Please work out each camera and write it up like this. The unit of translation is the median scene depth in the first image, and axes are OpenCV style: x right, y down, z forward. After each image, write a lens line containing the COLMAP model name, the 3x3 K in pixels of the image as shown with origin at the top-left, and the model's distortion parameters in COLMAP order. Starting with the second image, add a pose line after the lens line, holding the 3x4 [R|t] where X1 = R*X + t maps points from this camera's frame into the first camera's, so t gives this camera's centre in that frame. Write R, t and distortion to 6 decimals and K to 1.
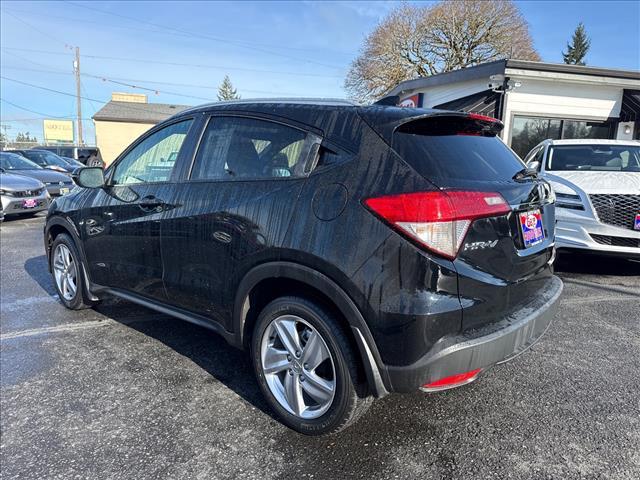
lens RADIAL K [[450.7, 0, 320.0], [0, 450.7, 240.0], [0, 0, 1]] dist [0.001263, -0.005963]
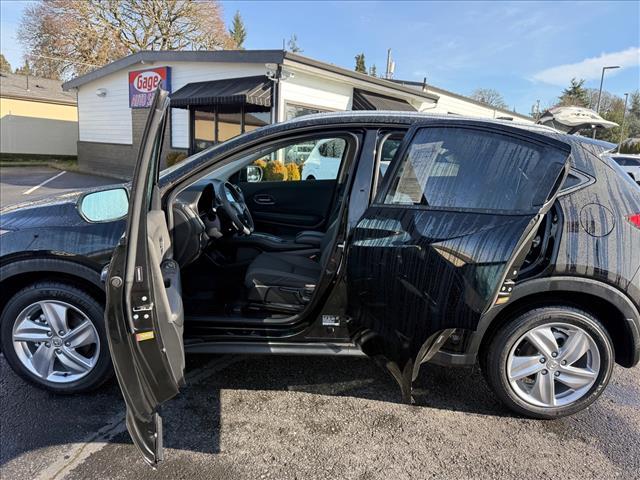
lens RADIAL K [[450.7, 0, 320.0], [0, 450.7, 240.0], [0, 0, 1]] dist [0.001263, -0.005963]
pose [[0.771828, -0.111570, 0.625966, -0.229416], [0.074272, 0.993565, 0.085511, -0.034441], [-0.631478, -0.019508, 0.775148, 0.094233]]
